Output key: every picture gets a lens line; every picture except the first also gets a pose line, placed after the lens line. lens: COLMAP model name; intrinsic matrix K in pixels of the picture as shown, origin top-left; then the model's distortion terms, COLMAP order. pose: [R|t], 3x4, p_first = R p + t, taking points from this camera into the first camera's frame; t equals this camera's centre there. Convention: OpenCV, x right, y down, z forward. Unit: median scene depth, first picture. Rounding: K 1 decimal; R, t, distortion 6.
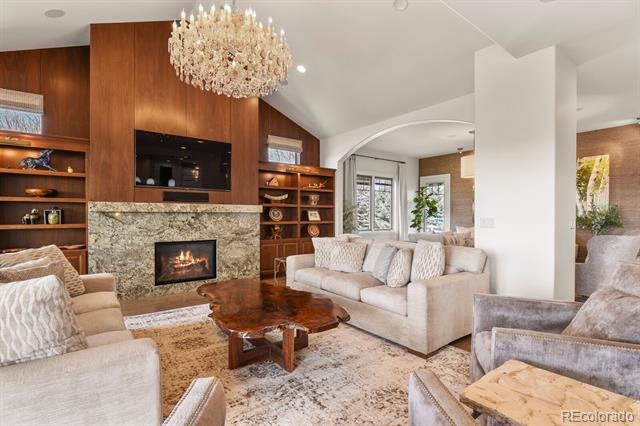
lens RADIAL K [[309.4, 0, 320.0], [0, 309.4, 213.0], [0, 0, 1]] dist [-0.000795, -0.000159]
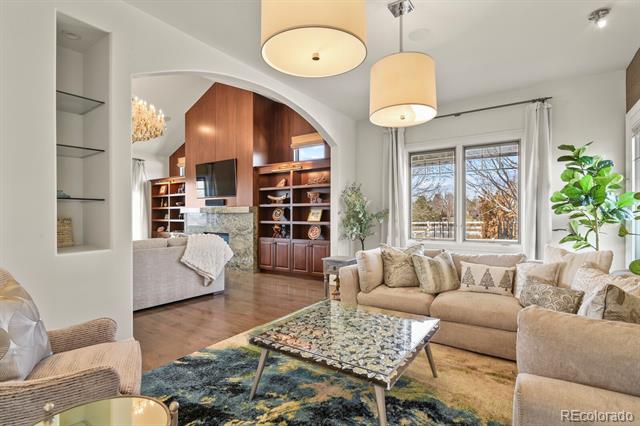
lens RADIAL K [[309.4, 0, 320.0], [0, 309.4, 213.0], [0, 0, 1]] dist [-0.000795, -0.000159]
pose [[0.308755, -0.006542, -0.951119, 0.828346], [0.006723, 0.999966, -0.004696, 0.006109], [0.951118, -0.004945, 0.308789, 0.756815]]
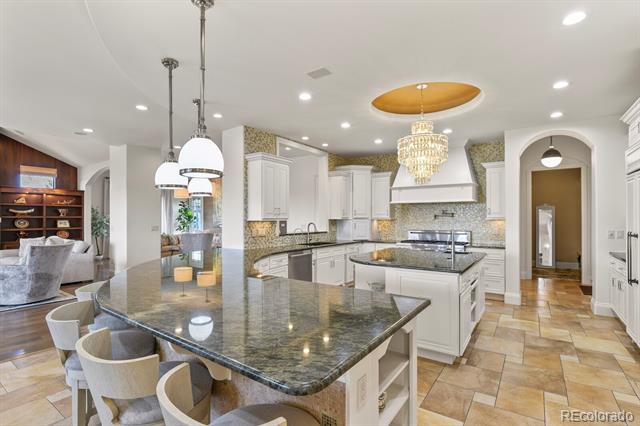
lens RADIAL K [[309.4, 0, 320.0], [0, 309.4, 213.0], [0, 0, 1]] dist [-0.000795, -0.000159]
pose [[0.950928, 0.000750, 0.309411, 0.652209], [0.002575, 0.999943, -0.010337, -0.023181], [-0.309401, 0.010627, 0.950872, -0.684890]]
